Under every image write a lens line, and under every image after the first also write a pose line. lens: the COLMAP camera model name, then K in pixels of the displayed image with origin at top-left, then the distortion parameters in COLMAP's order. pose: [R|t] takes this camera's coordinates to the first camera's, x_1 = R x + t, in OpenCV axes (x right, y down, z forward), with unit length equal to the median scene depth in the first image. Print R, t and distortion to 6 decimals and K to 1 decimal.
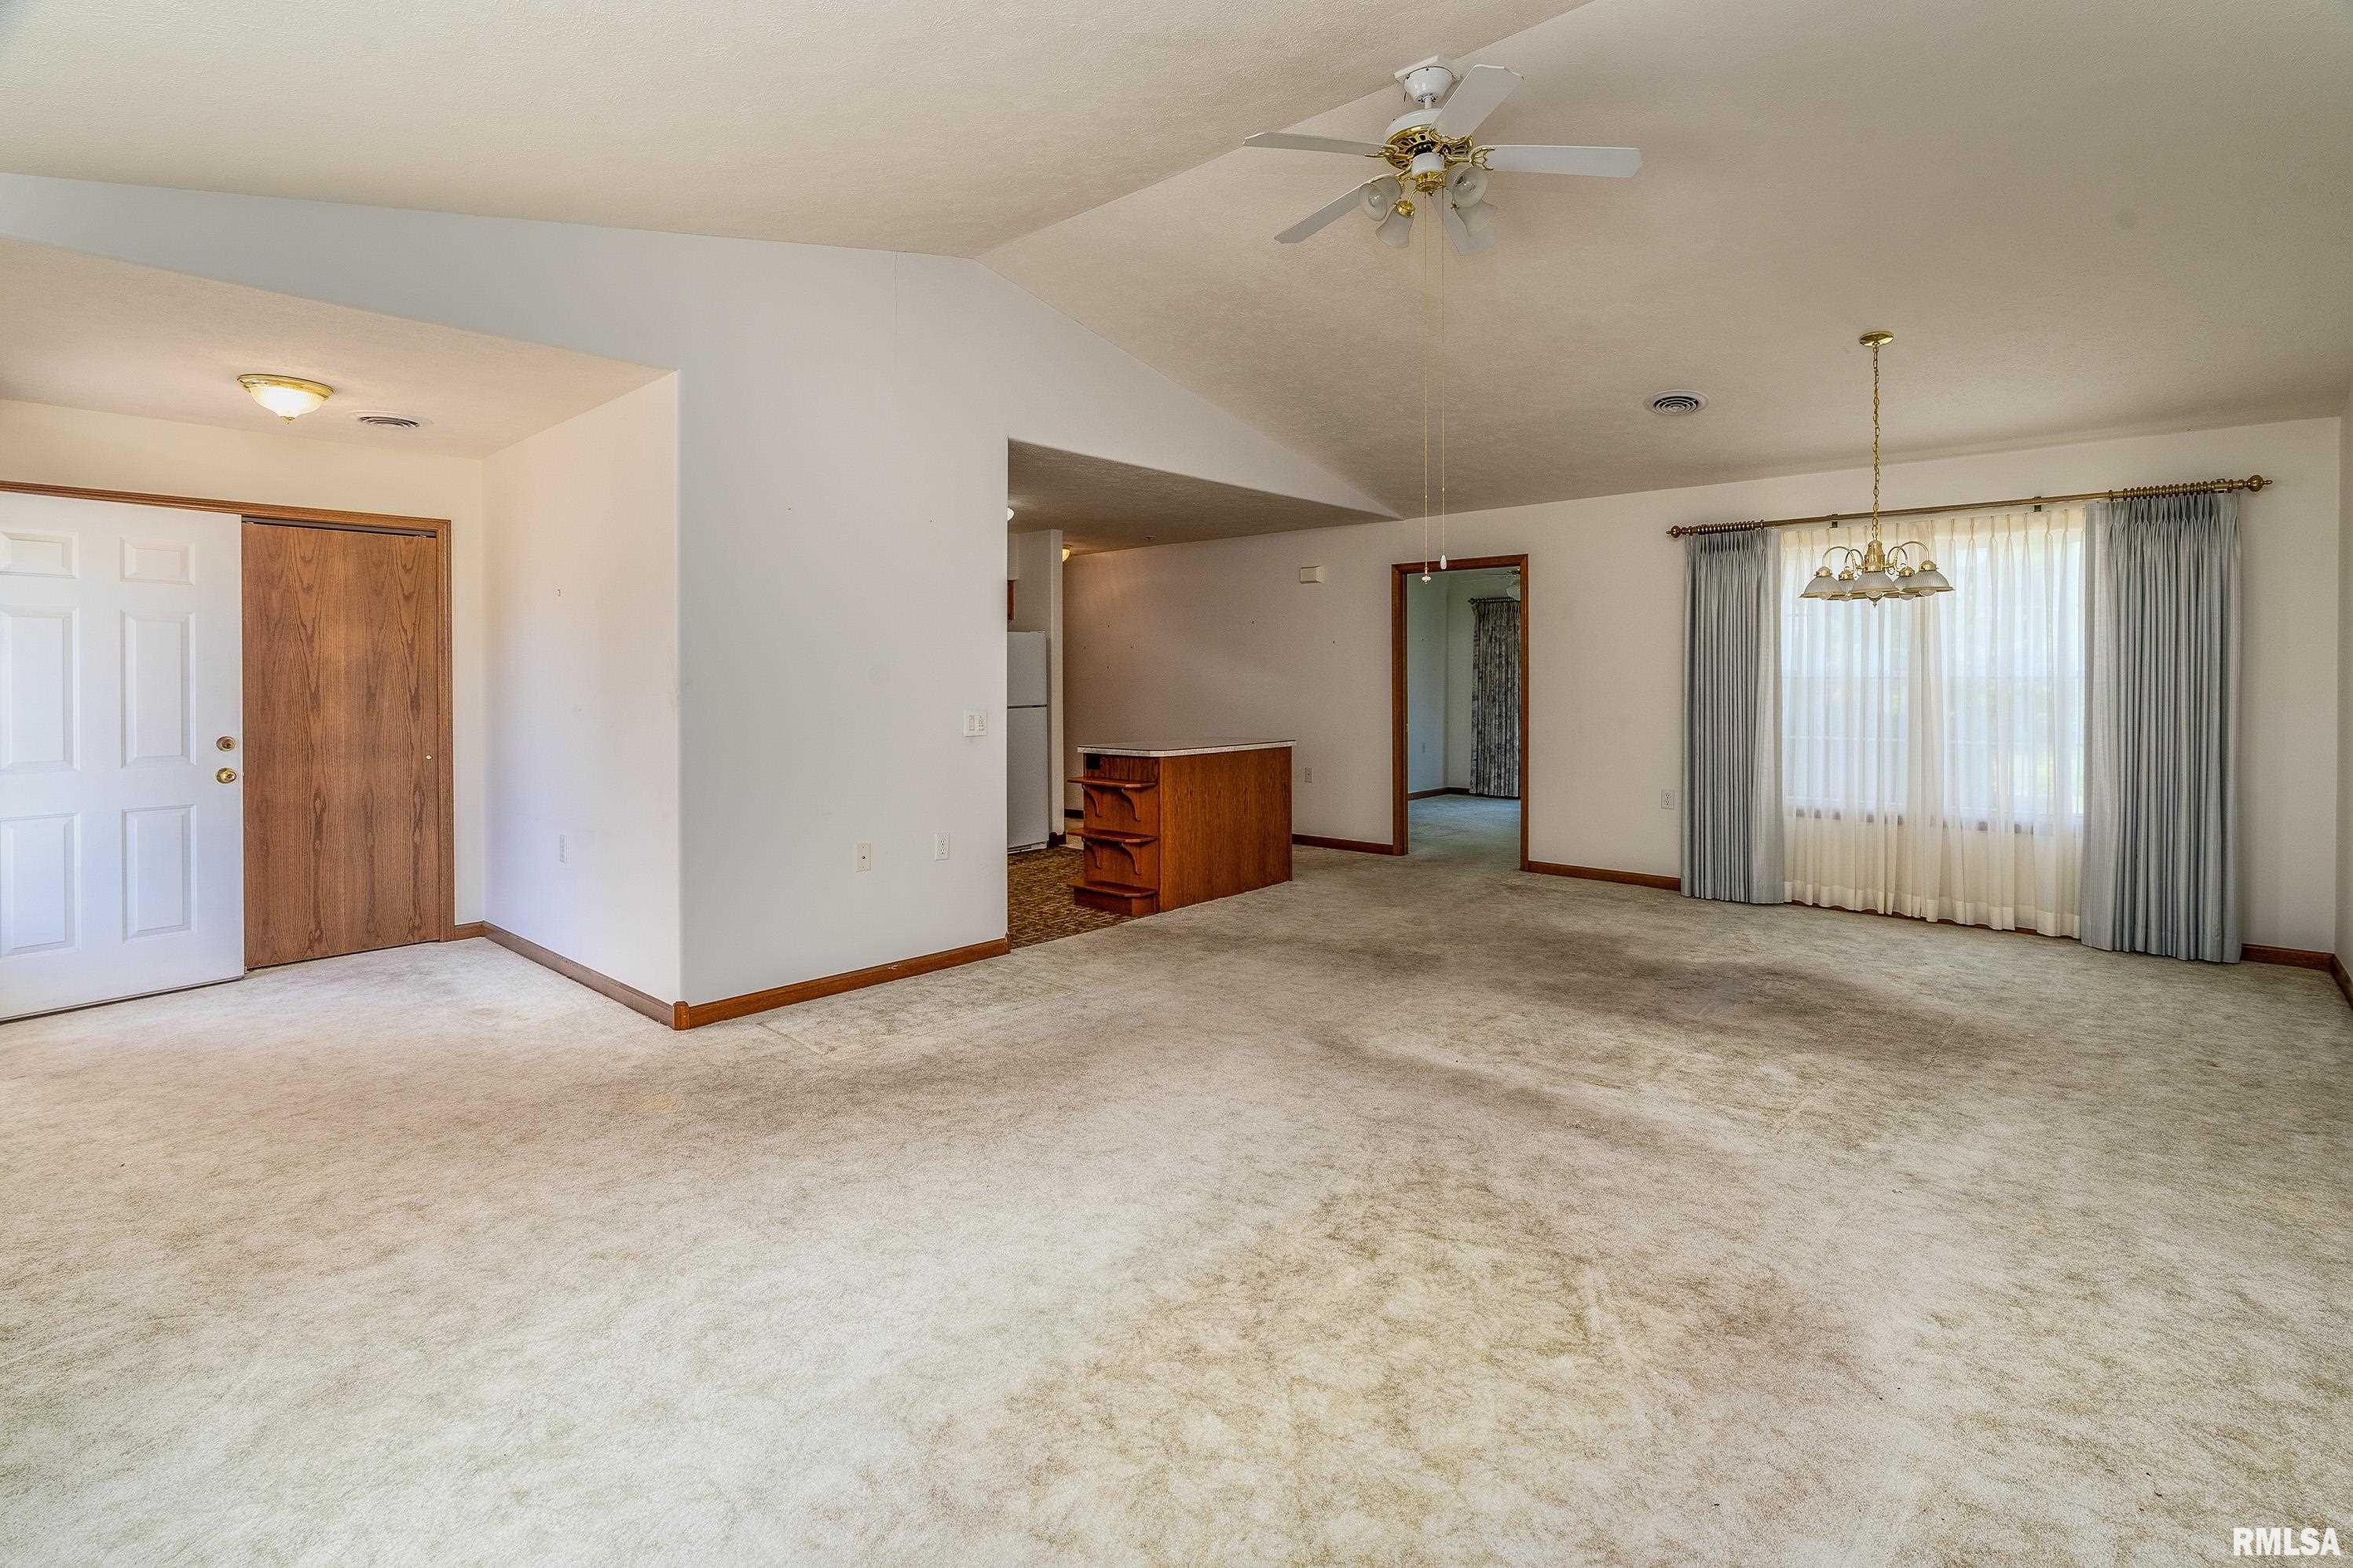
lens RADIAL K [[1090.6, 0, 1179.6], [0, 1090.6, 676.4], [0, 0, 1]] dist [-0.004119, -0.000450]
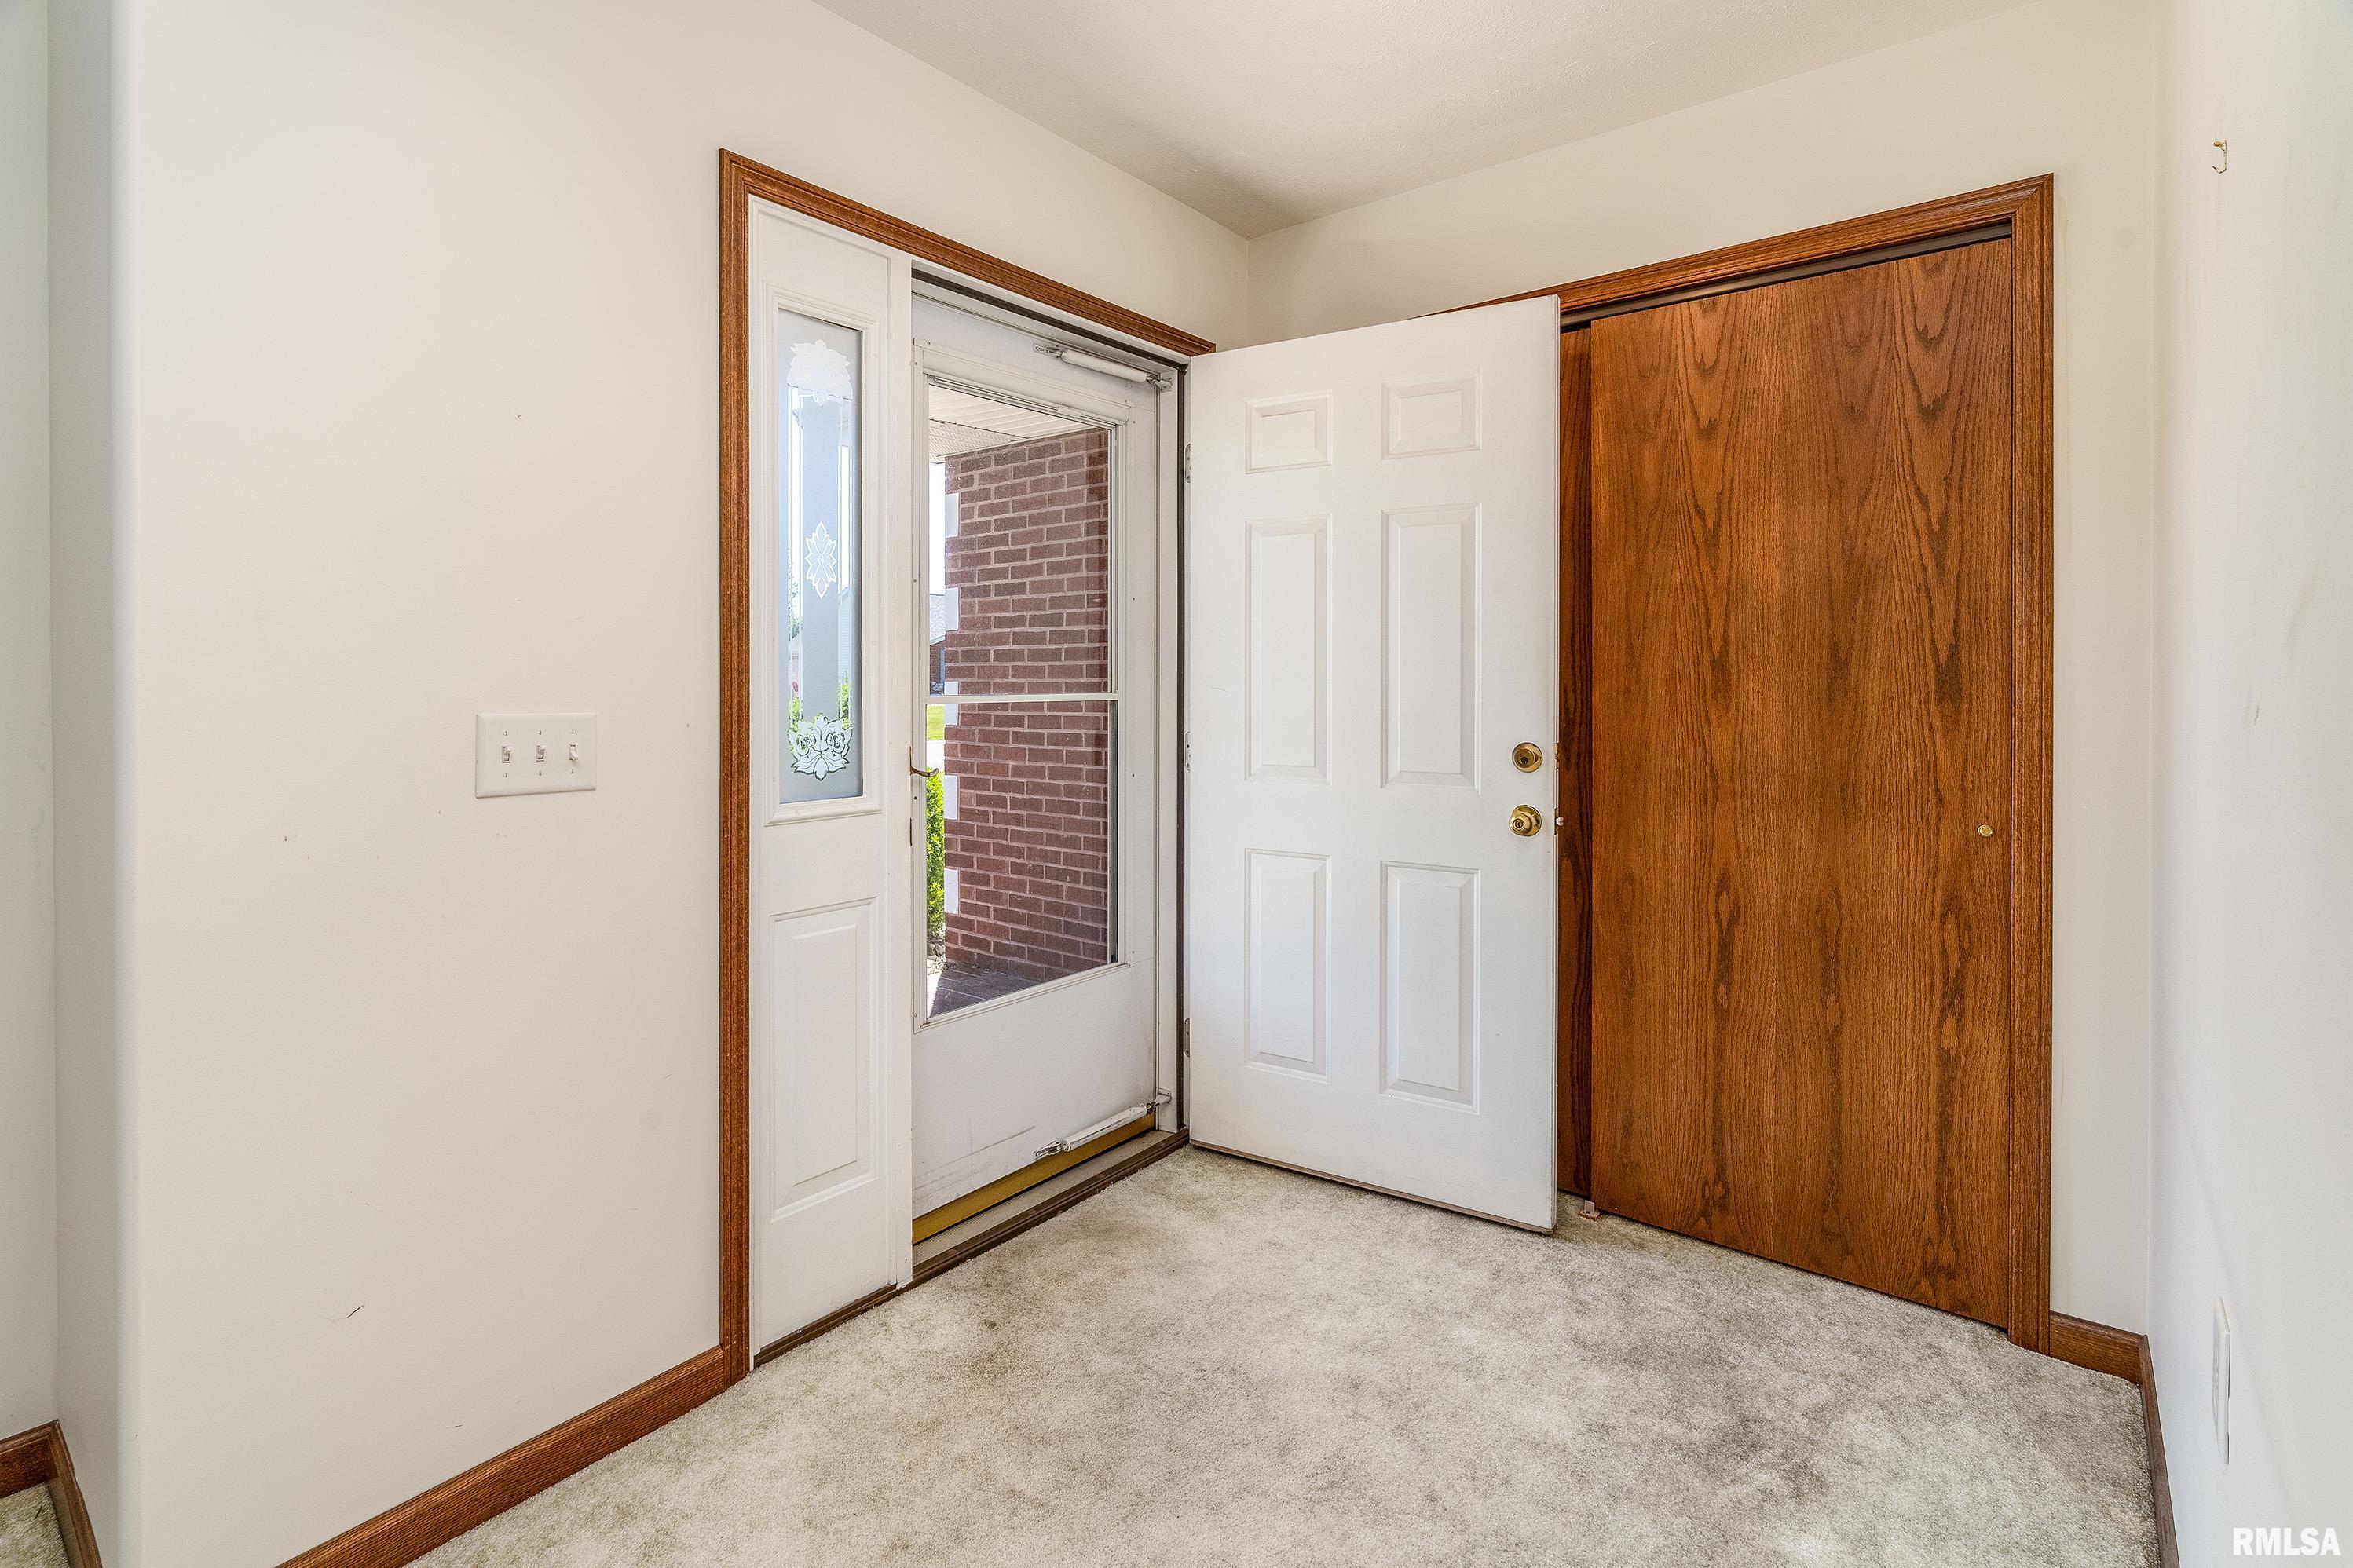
lens RADIAL K [[1090.6, 0, 1194.1], [0, 1090.6, 695.4], [0, 0, 1]] dist [-0.004119, -0.000450]
pose [[0.050307, 0.002784, -0.998730, -0.347550], [-0.006615, 0.999975, 0.002454, 0.030369], [0.998712, 0.006483, 0.050324, 0.747152]]
